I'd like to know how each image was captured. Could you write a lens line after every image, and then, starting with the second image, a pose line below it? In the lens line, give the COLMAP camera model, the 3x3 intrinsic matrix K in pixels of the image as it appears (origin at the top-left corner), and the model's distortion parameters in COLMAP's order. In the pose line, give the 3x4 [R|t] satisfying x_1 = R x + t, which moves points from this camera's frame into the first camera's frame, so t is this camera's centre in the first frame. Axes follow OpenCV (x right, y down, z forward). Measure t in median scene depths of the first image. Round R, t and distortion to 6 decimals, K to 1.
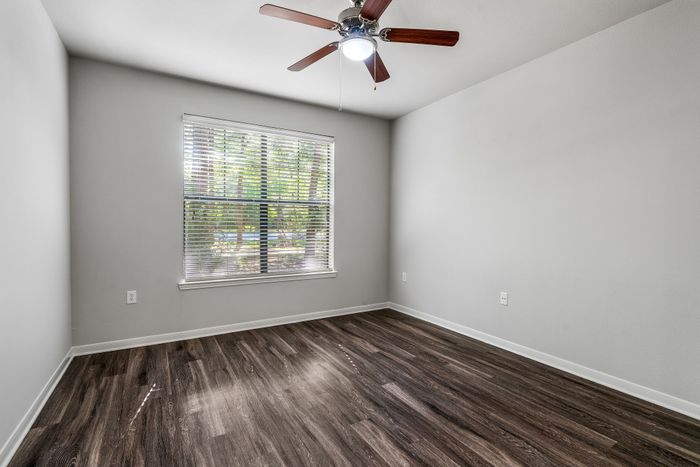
lens RADIAL K [[340.5, 0, 350.2], [0, 340.5, 231.8], [0, 0, 1]] dist [-0.003367, -0.000553]
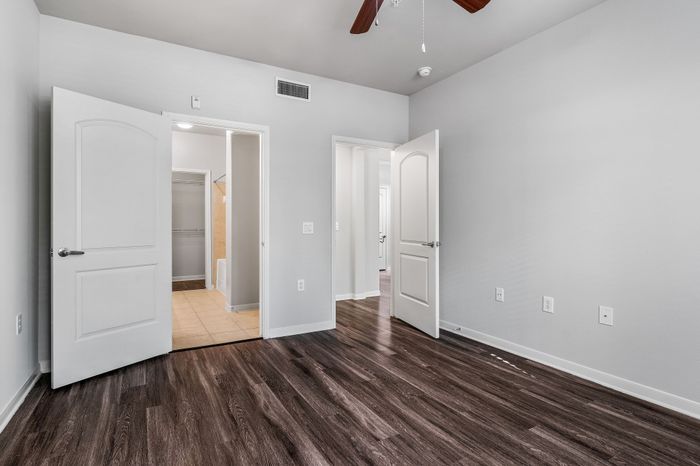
lens RADIAL K [[340.5, 0, 348.9], [0, 340.5, 228.8], [0, 0, 1]] dist [-0.003367, -0.000553]
pose [[-0.999827, -0.007943, -0.016815, 0.158364], [-0.008506, 0.999396, 0.033680, 0.006767], [0.016537, 0.033818, -0.999291, 1.963332]]
